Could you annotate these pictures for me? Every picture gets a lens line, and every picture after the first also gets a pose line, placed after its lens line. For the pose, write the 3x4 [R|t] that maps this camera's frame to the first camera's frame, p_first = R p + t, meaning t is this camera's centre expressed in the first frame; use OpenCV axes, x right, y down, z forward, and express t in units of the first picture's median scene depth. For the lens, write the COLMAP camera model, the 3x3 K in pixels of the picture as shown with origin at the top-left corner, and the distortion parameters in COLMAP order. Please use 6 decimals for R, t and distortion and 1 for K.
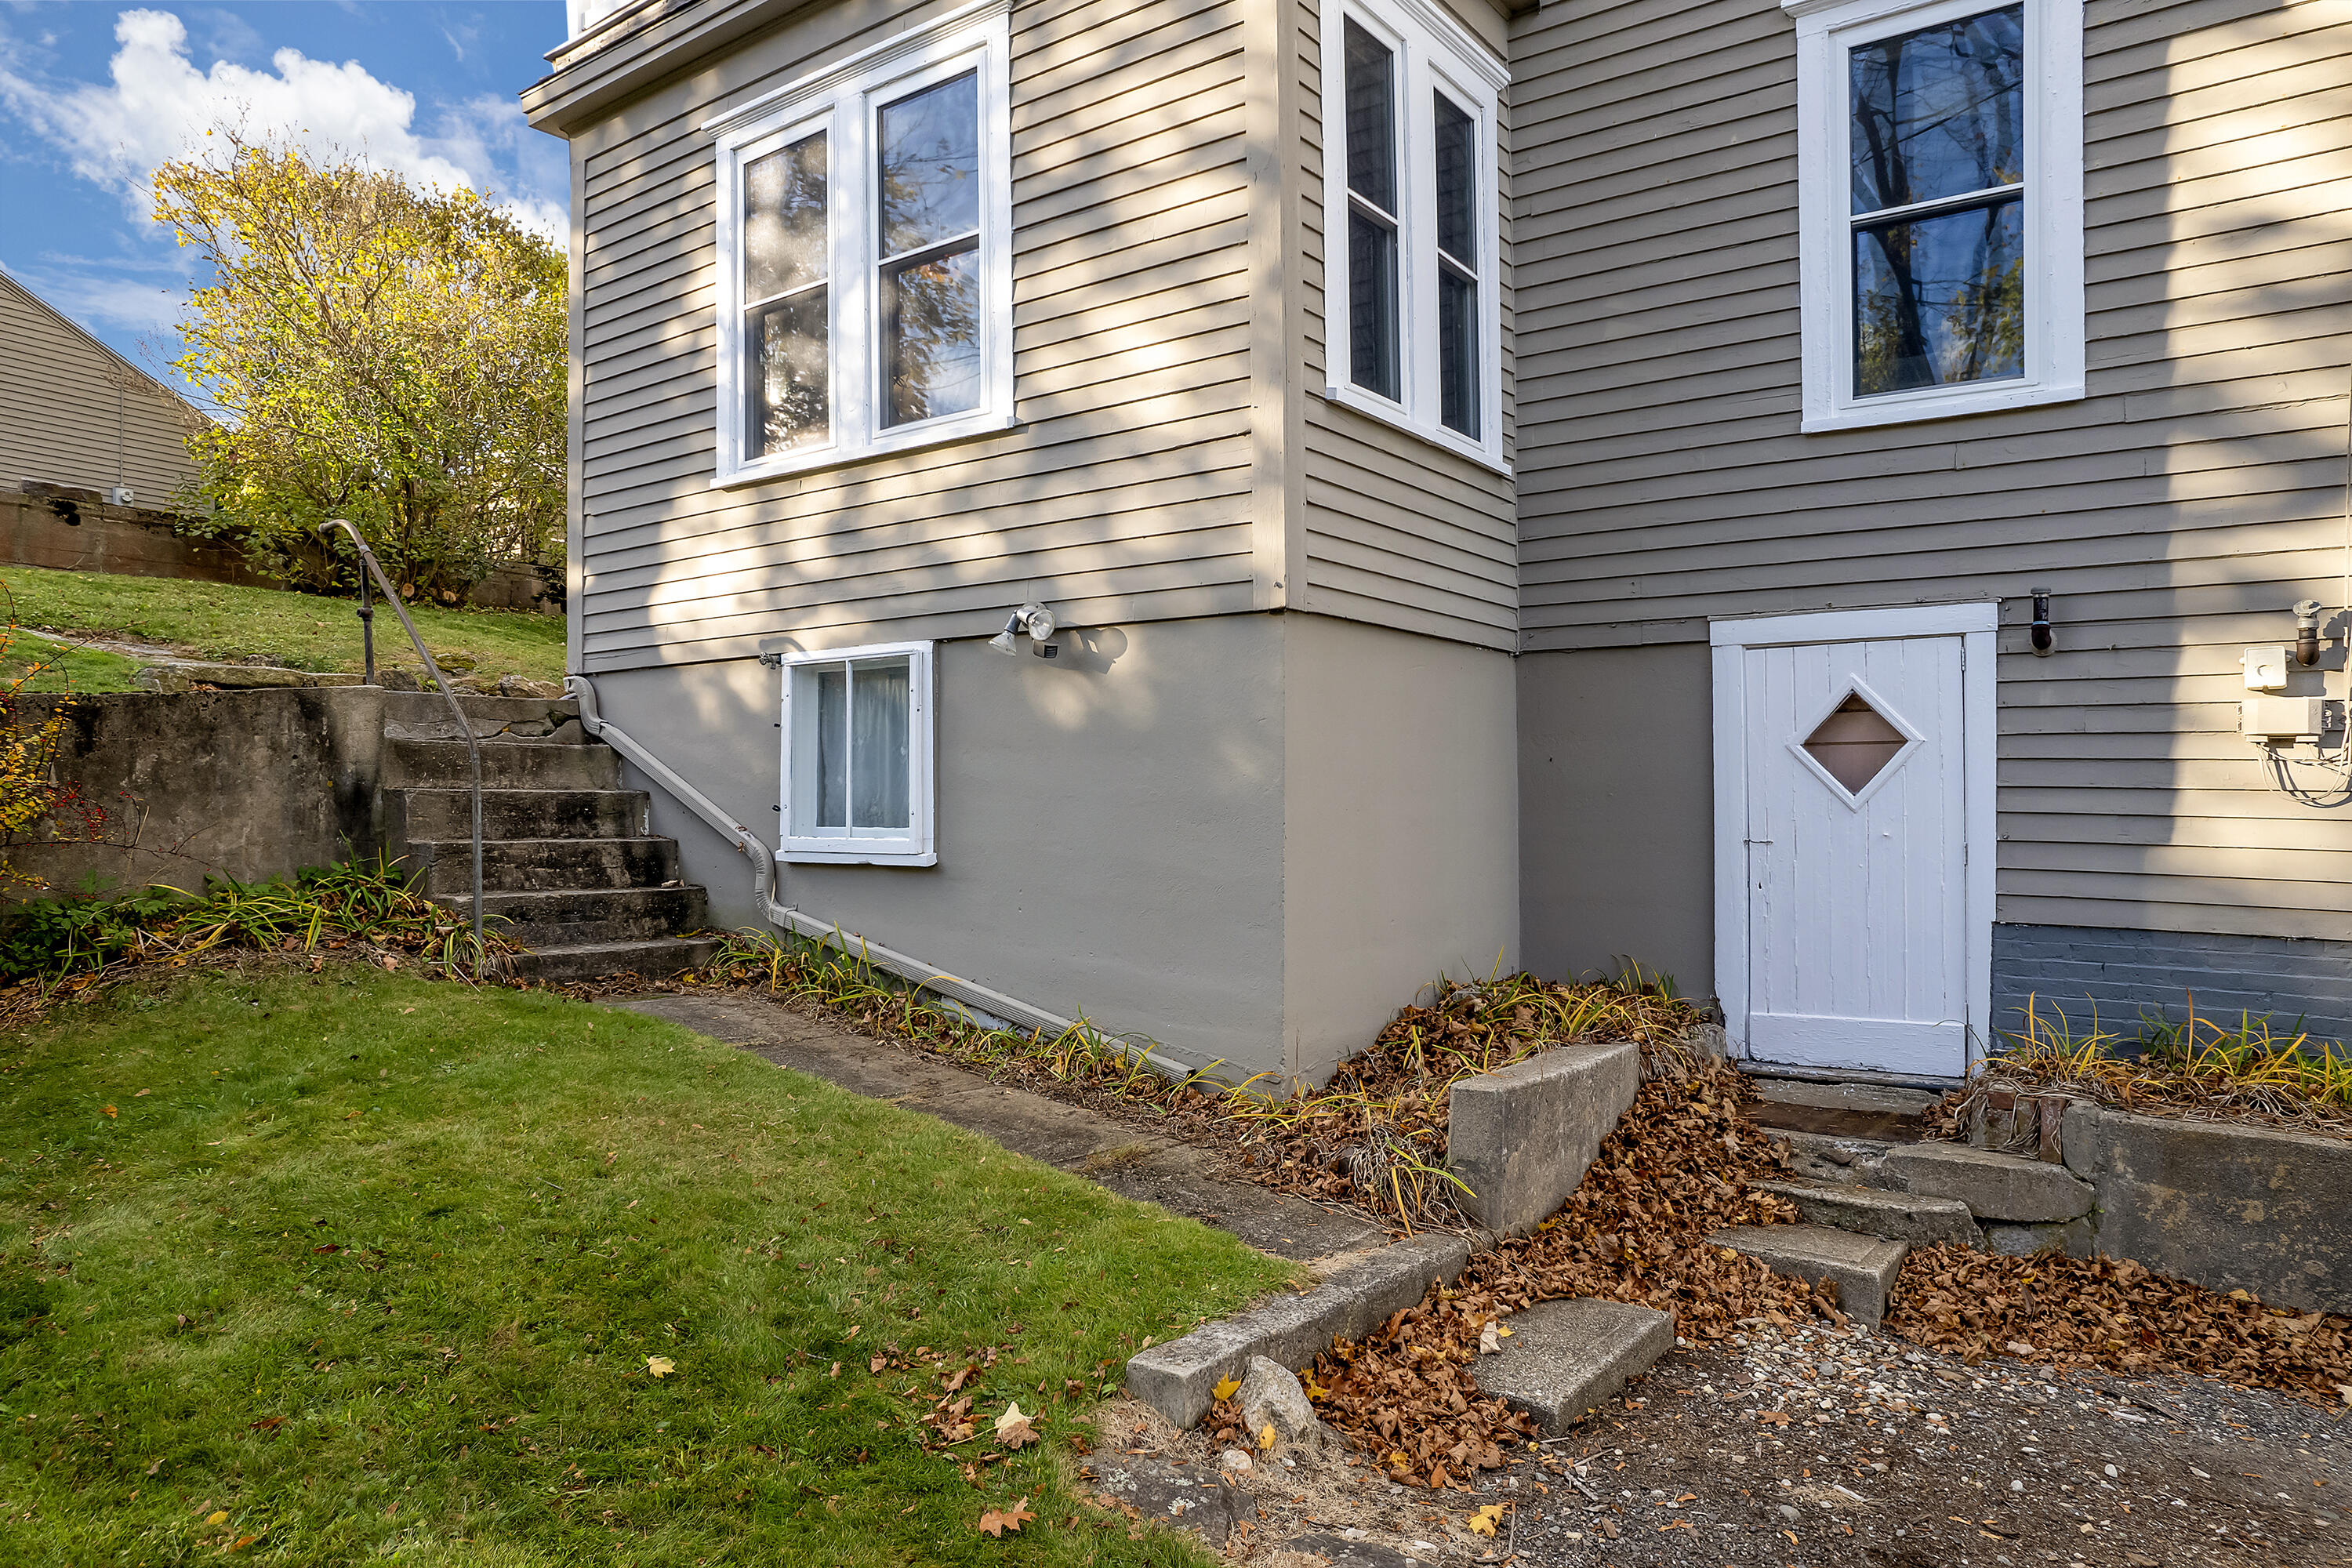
lens RADIAL K [[1488.4, 0, 1176.0], [0, 1488.4, 784.0], [0, 0, 1]] dist [-0.091022, 0.061067]
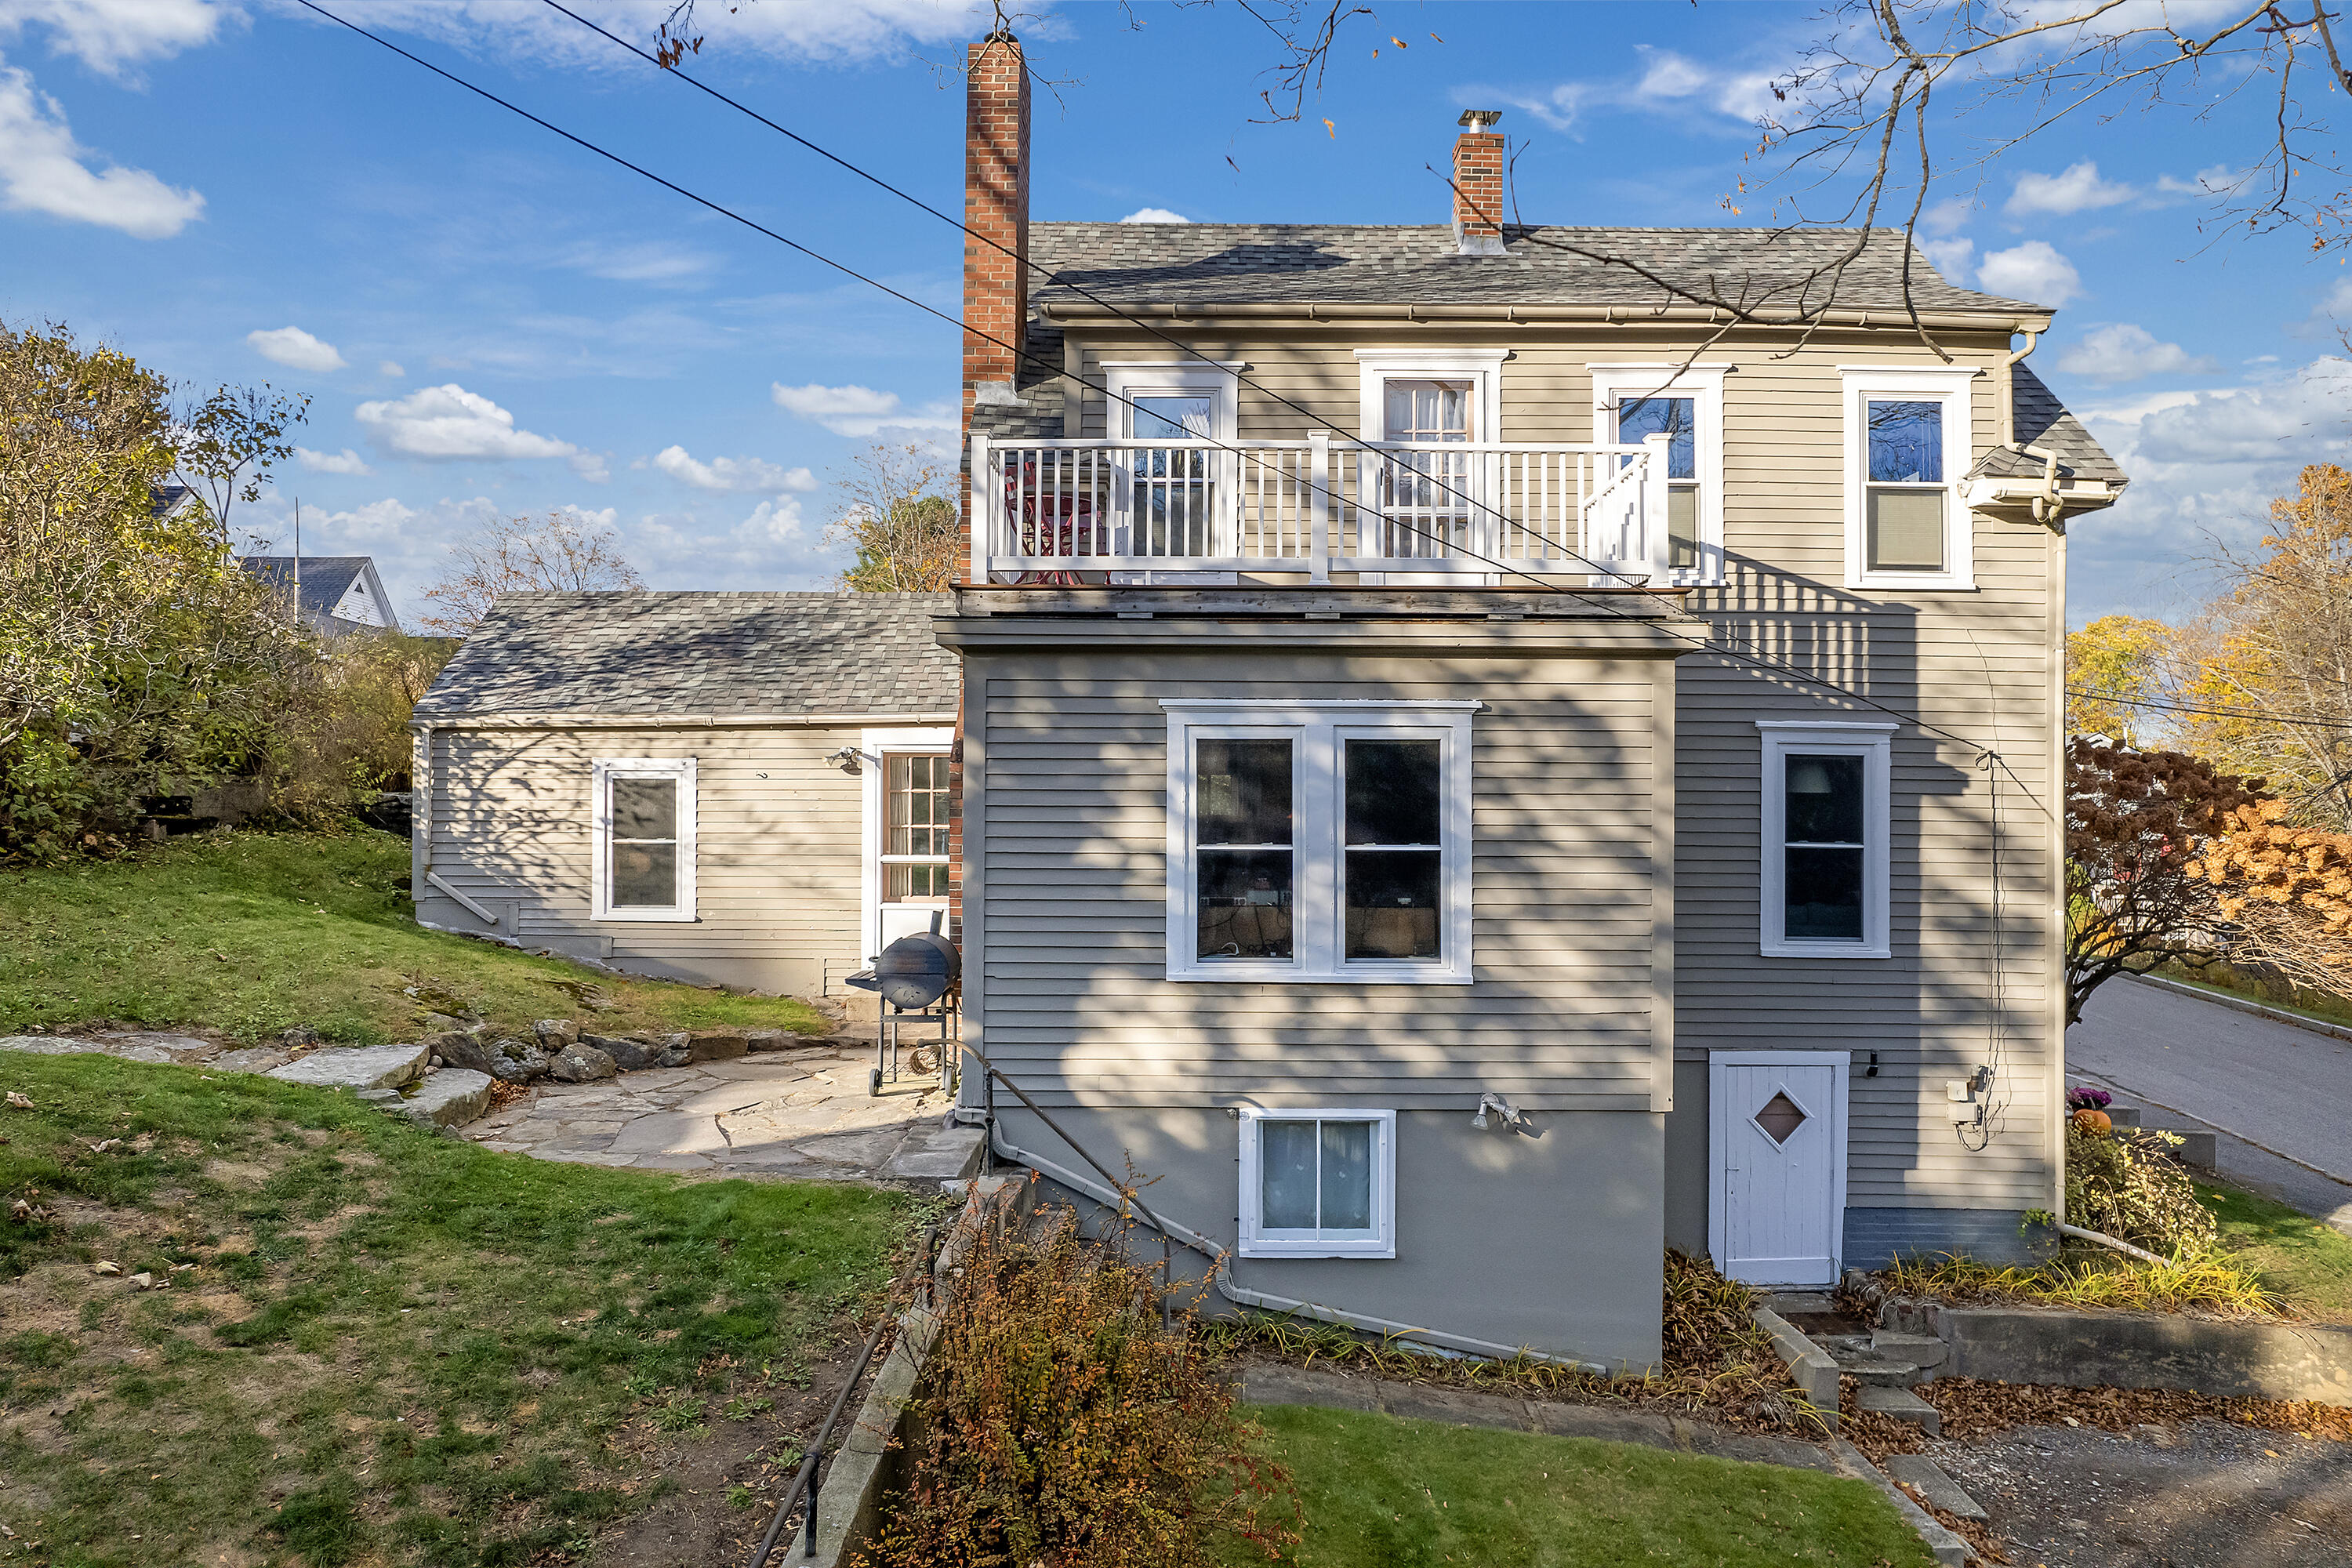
lens RADIAL K [[1488.4, 0, 1176.0], [0, 1488.4, 784.0], [0, 0, 1]] dist [-0.091022, 0.061067]
pose [[0.824550, -0.000855, 0.565789, -1.297978], [-0.009507, 0.999837, 0.015366, -0.491835], [-0.565710, -0.018049, 0.824407, -0.146525]]
